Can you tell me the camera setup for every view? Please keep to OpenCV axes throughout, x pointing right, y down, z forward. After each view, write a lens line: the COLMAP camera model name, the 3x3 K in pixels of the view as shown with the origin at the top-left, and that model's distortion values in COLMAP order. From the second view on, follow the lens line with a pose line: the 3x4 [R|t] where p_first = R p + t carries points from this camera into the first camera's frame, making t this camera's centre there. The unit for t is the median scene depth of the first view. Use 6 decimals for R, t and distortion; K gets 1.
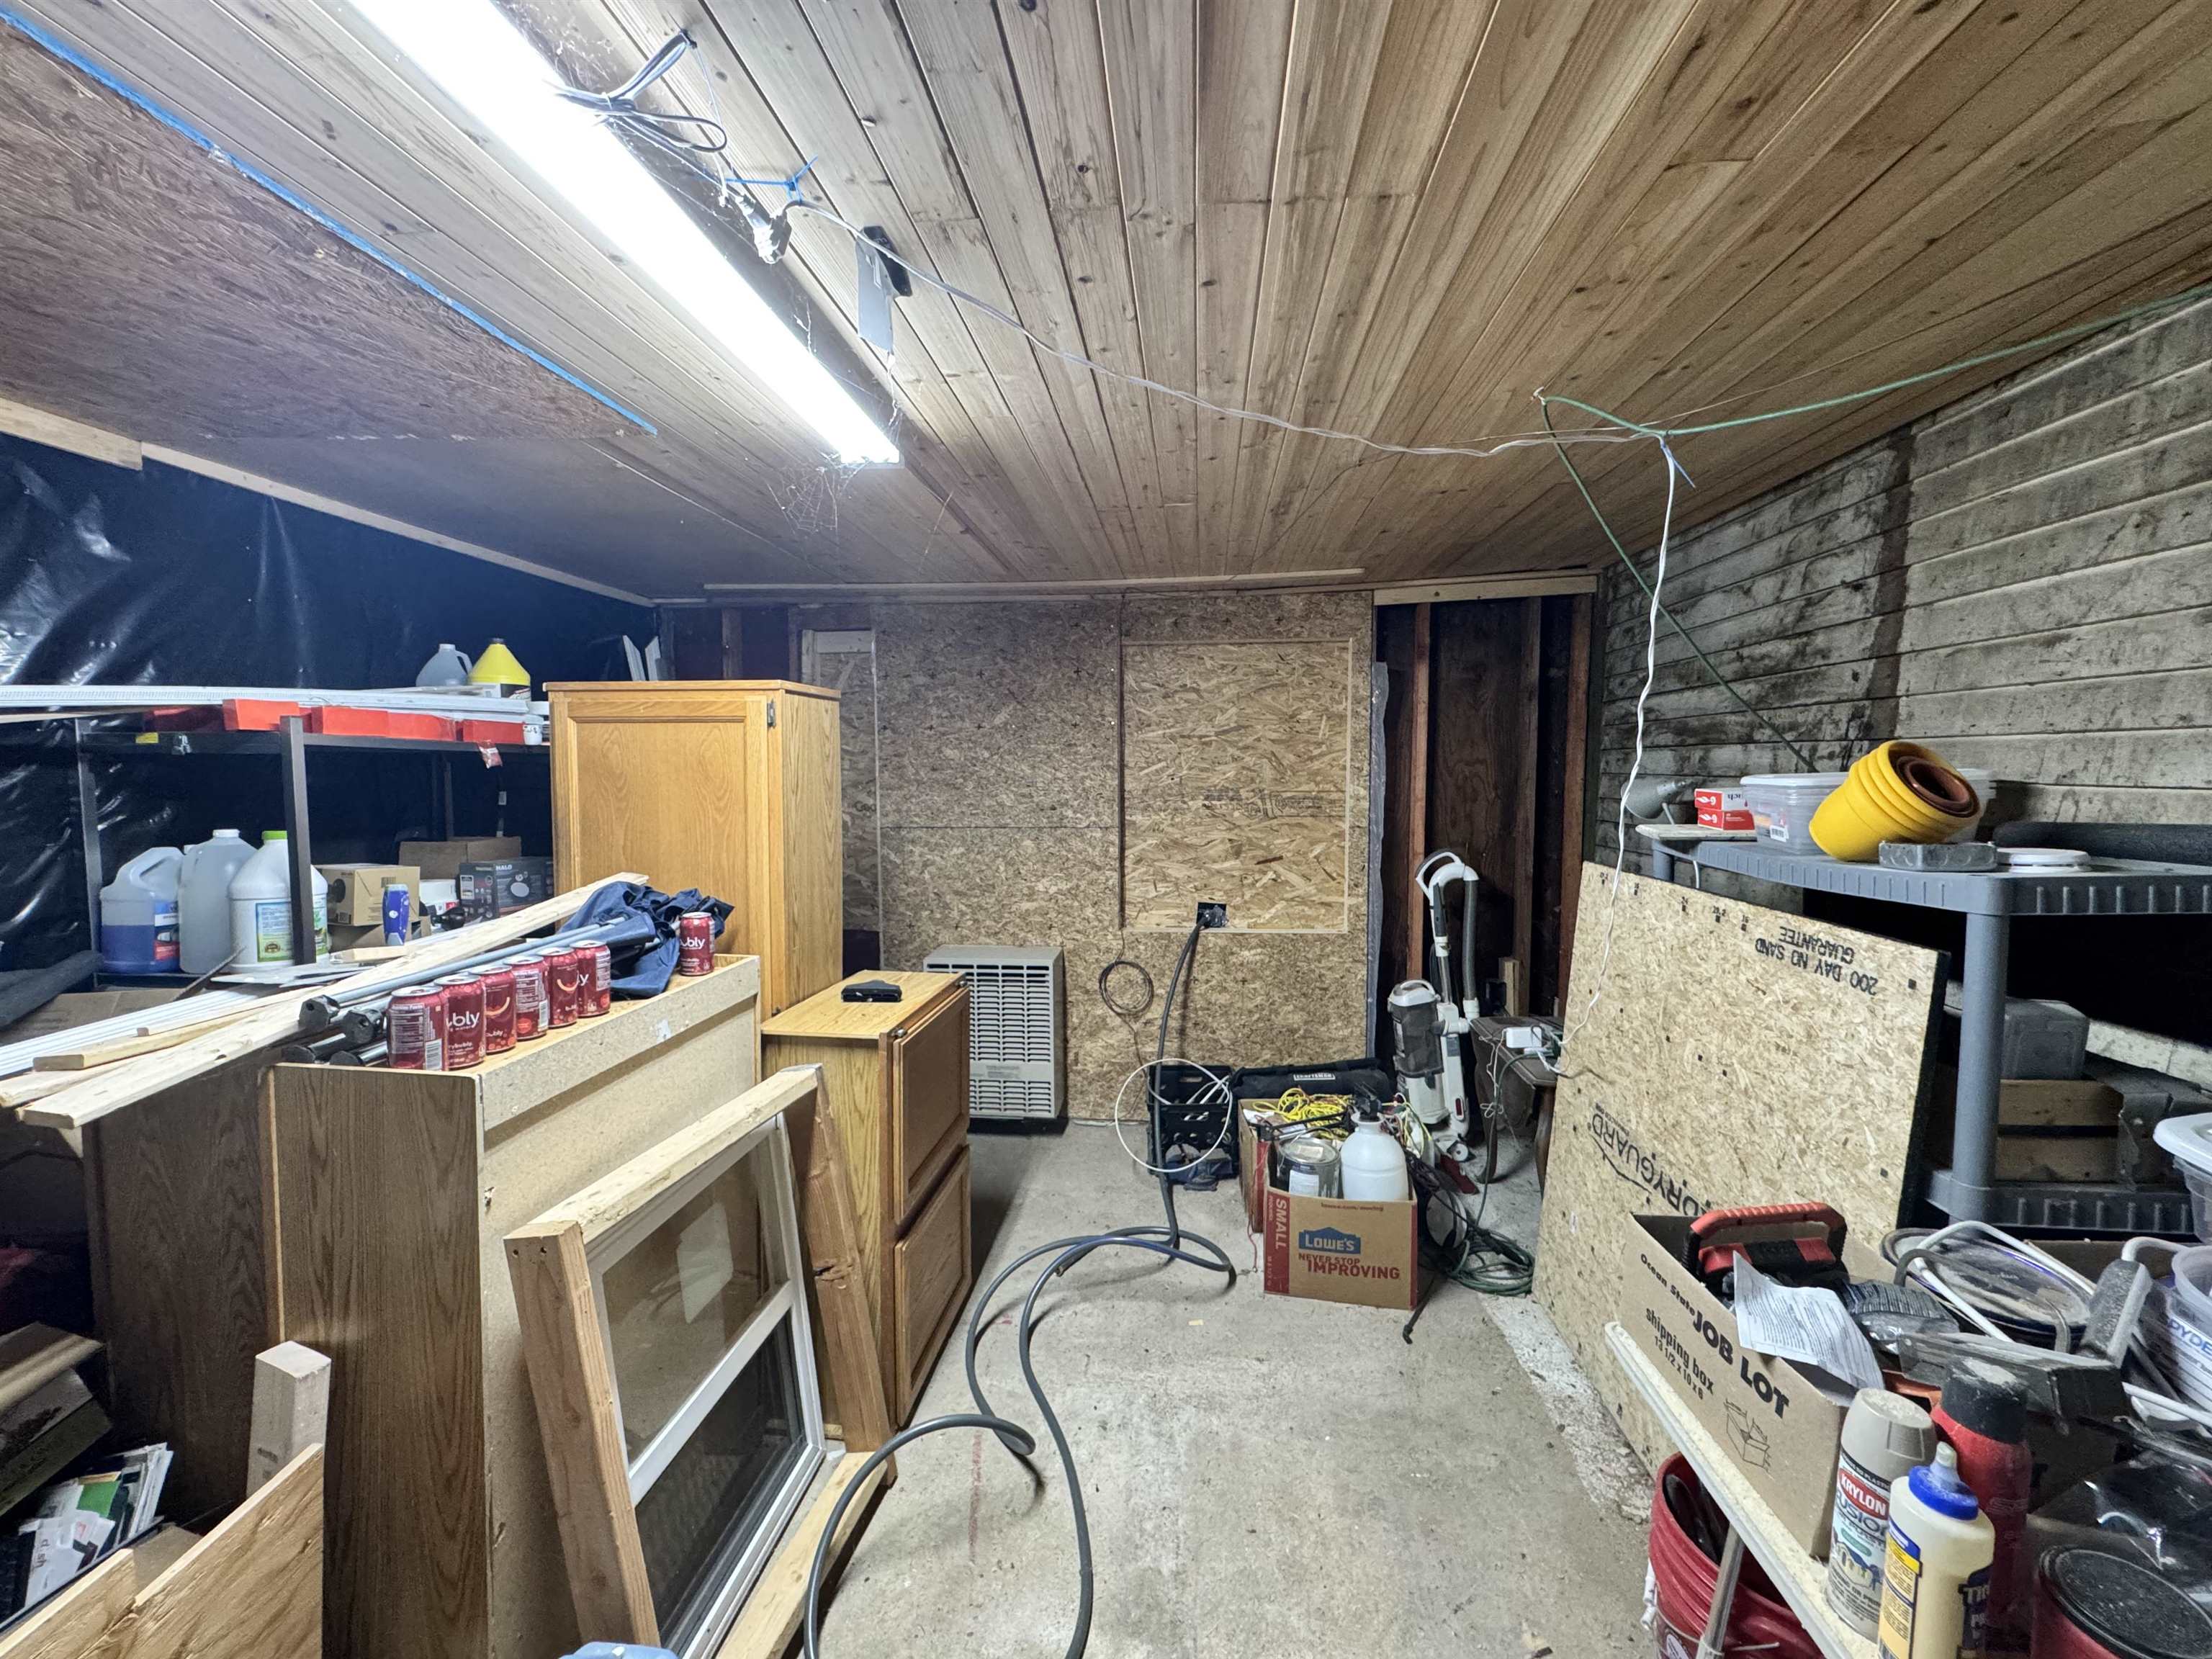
lens RADIAL K [[880.1, 0, 1108.5], [0, 880.1, 823.8], [0, 0, 1]] dist [-0.001108, 0.000625]
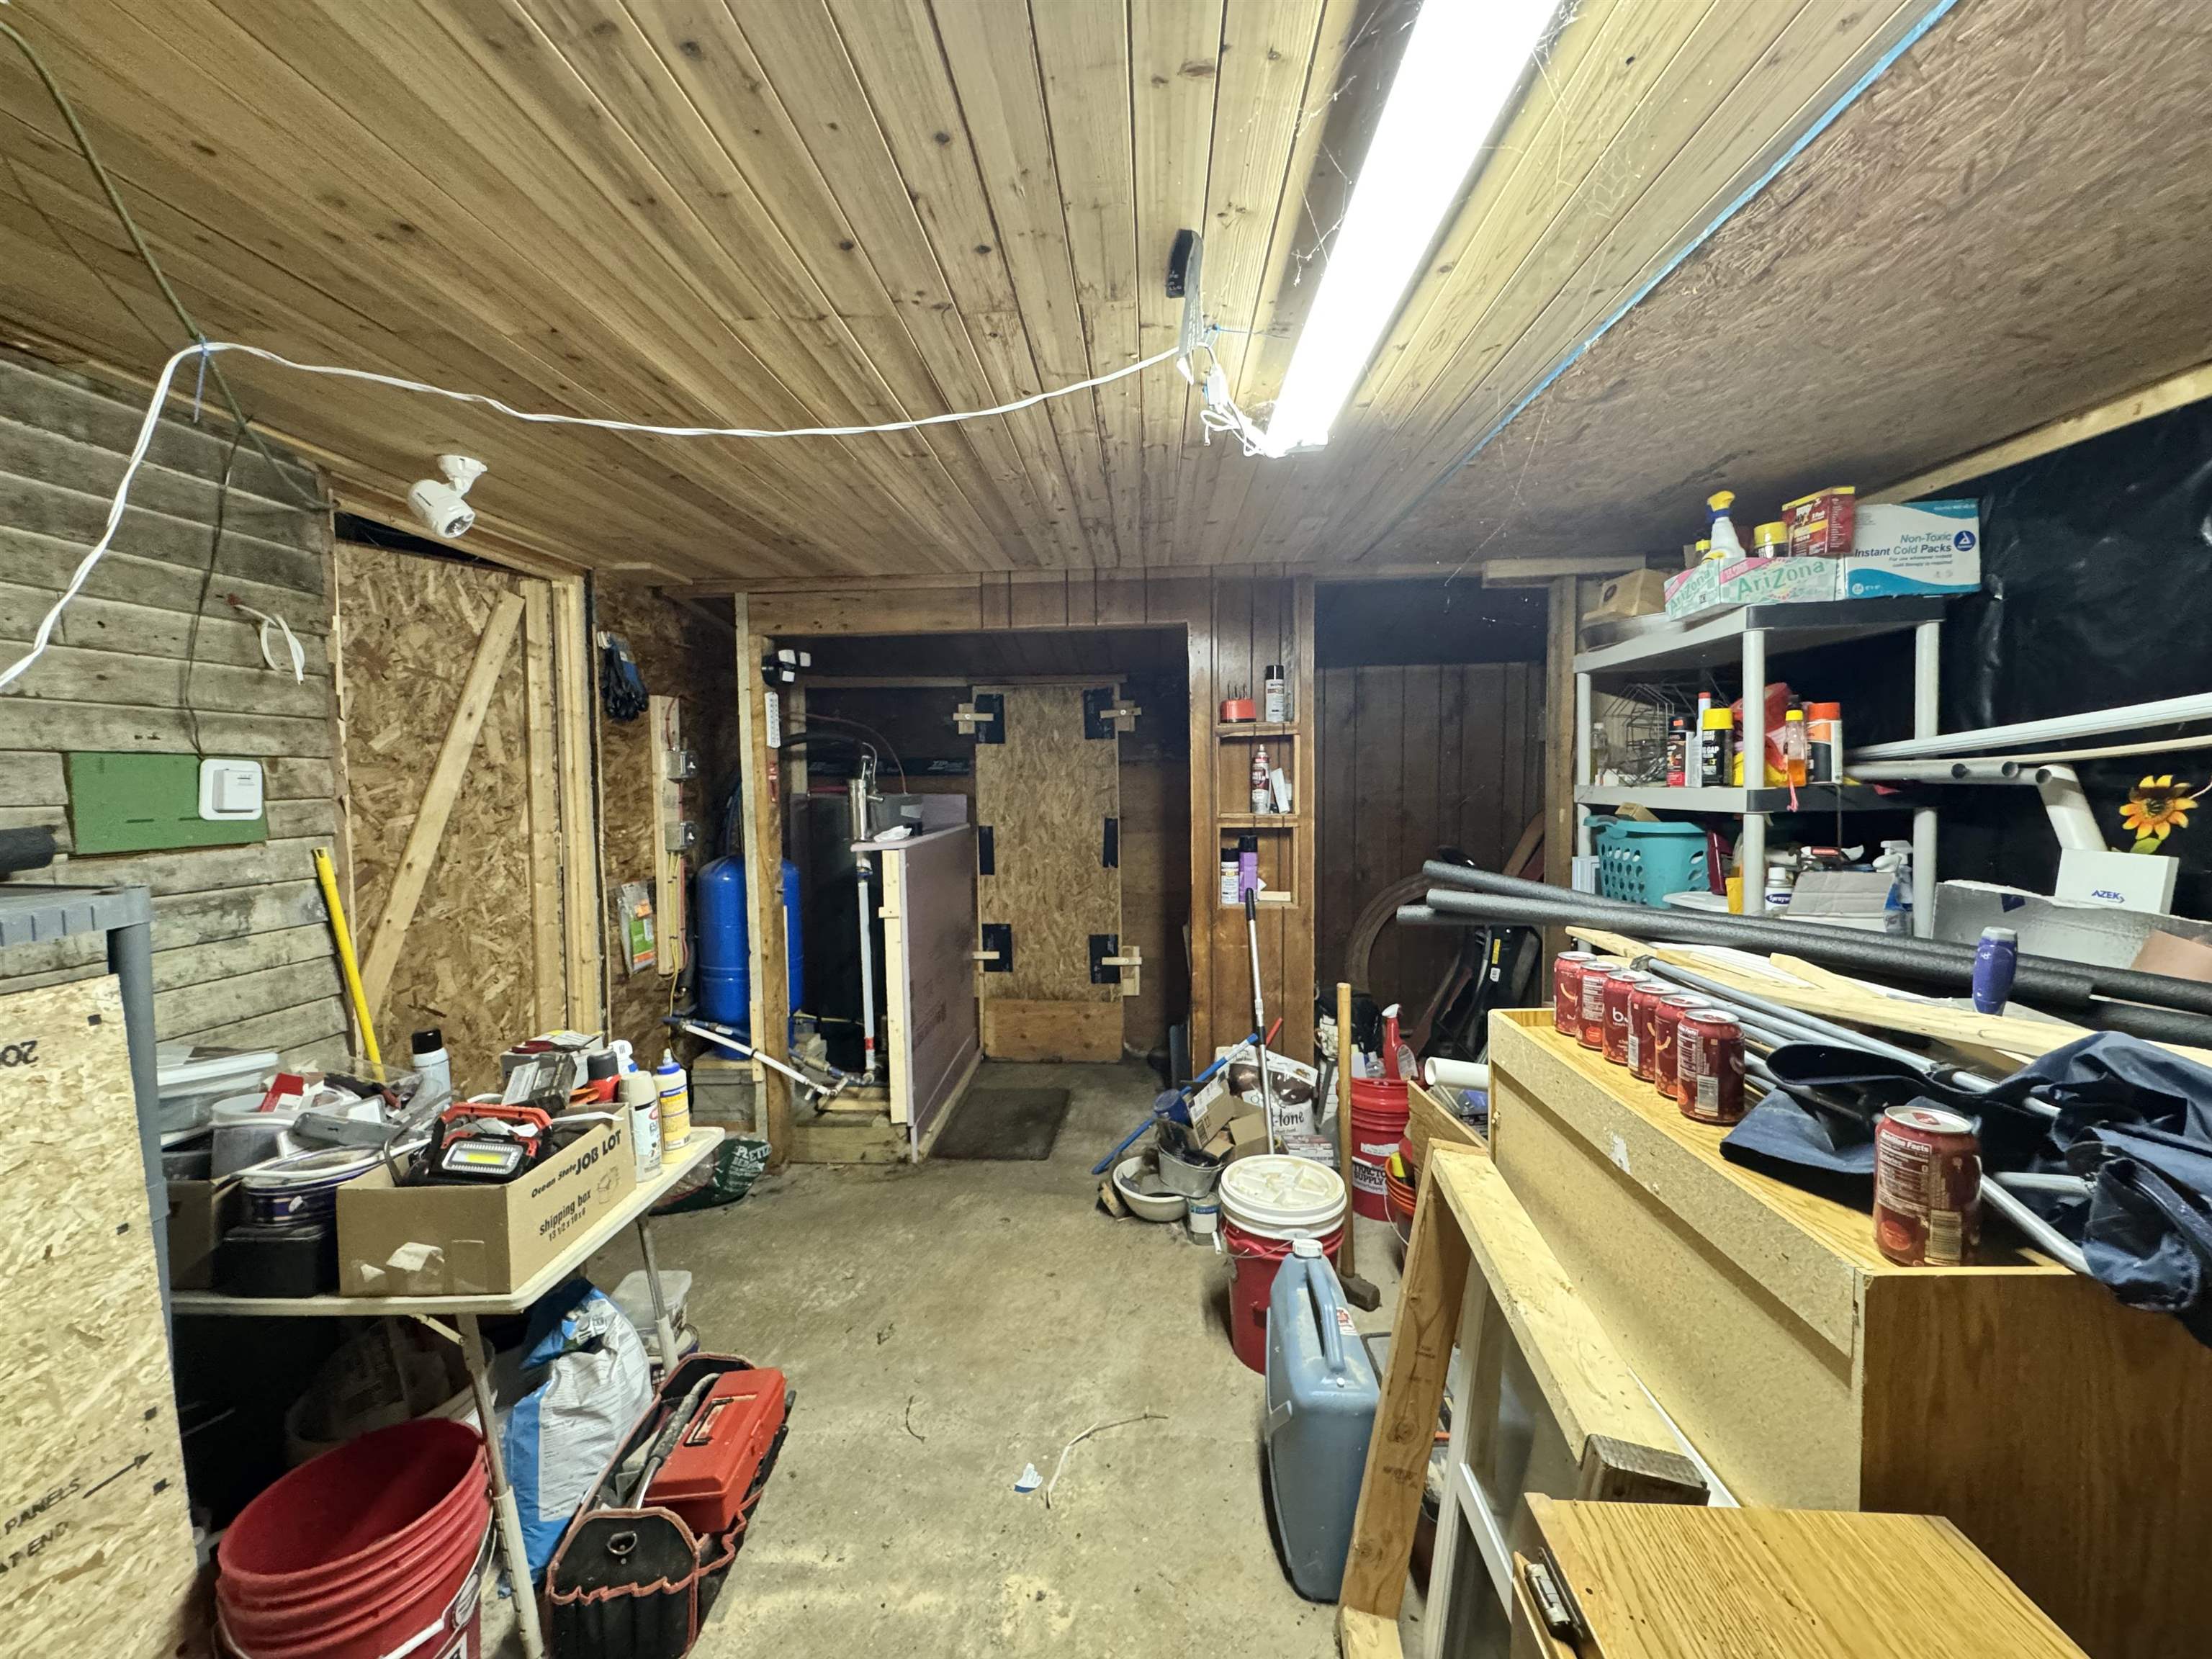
lens RADIAL K [[880.1, 0, 1102.8], [0, 880.1, 819.0], [0, 0, 1]] dist [-0.001108, 0.000625]
pose [[-0.998846, 0.017662, -0.044661, -0.103709], [0.012753, 0.994080, 0.107902, -0.117569], [0.046303, 0.107208, -0.993158, 2.043625]]
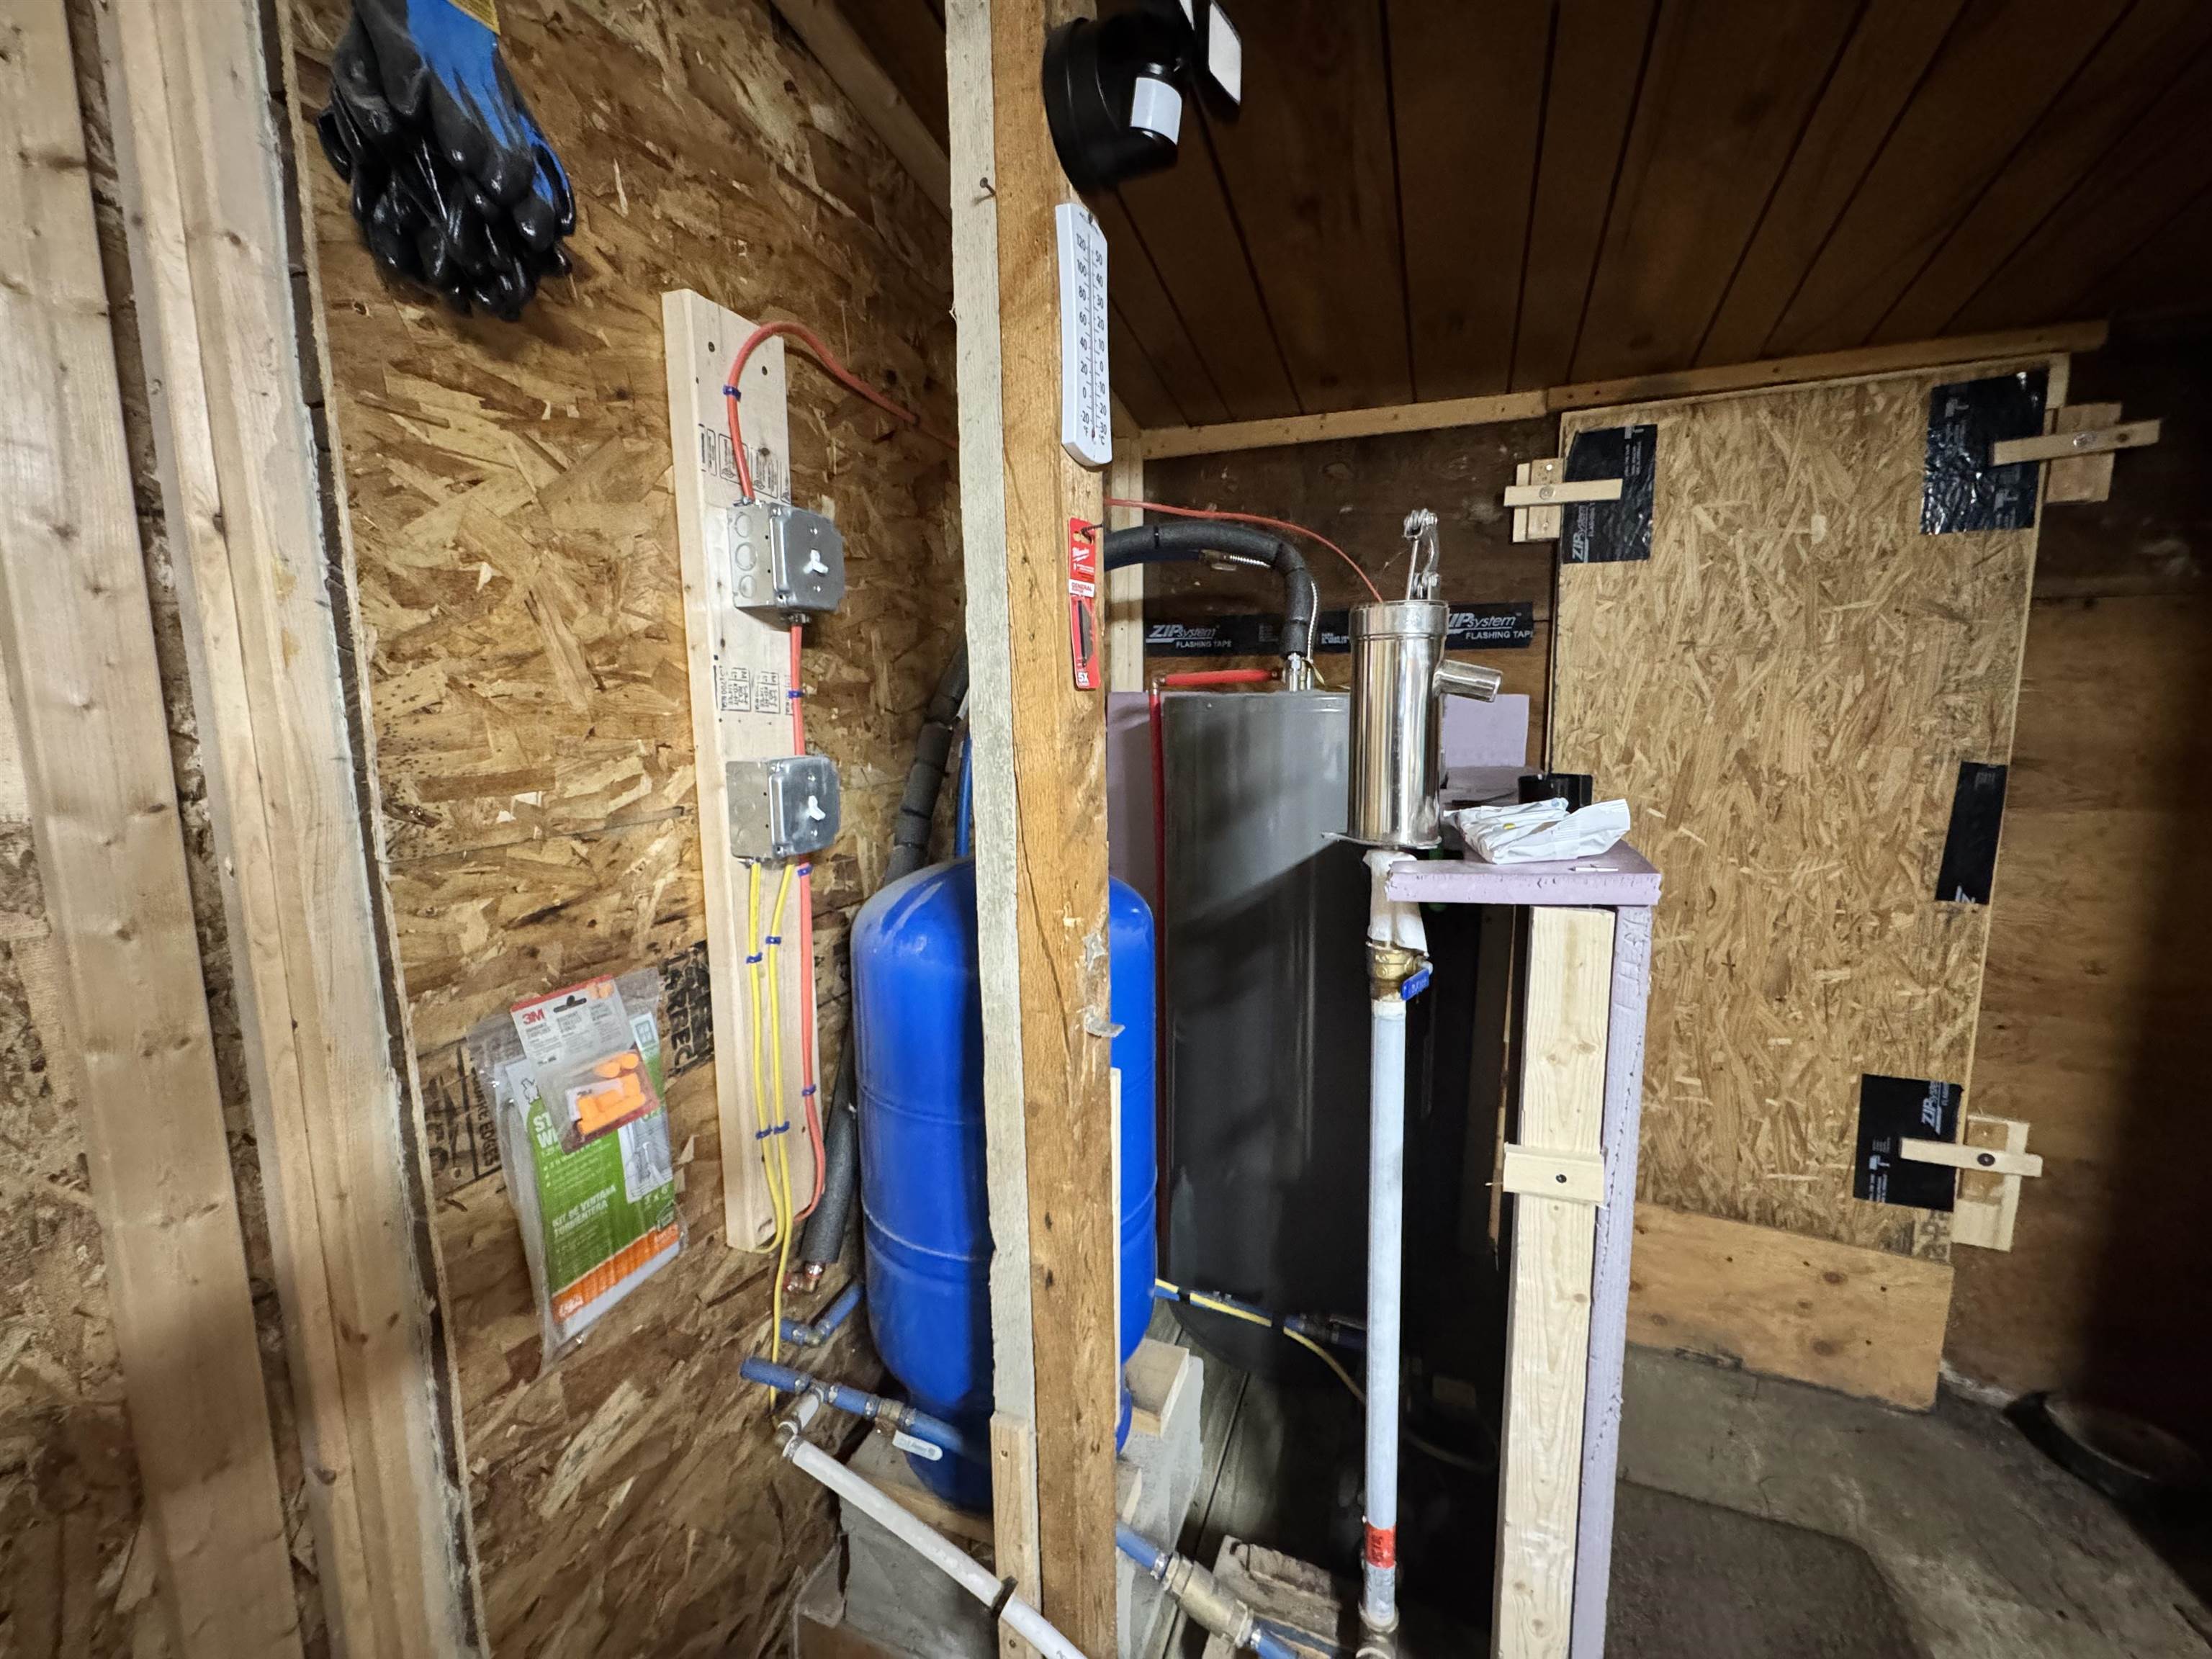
lens RADIAL K [[880.1, 0, 1108.6], [0, 880.1, 821.7], [0, 0, 1]] dist [-0.001108, 0.000625]
pose [[-0.964012, -0.023953, 0.264779, 0.125763], [0.027722, 0.981447, 0.189718, -0.051066], [-0.264411, 0.190230, -0.945463, 1.349264]]
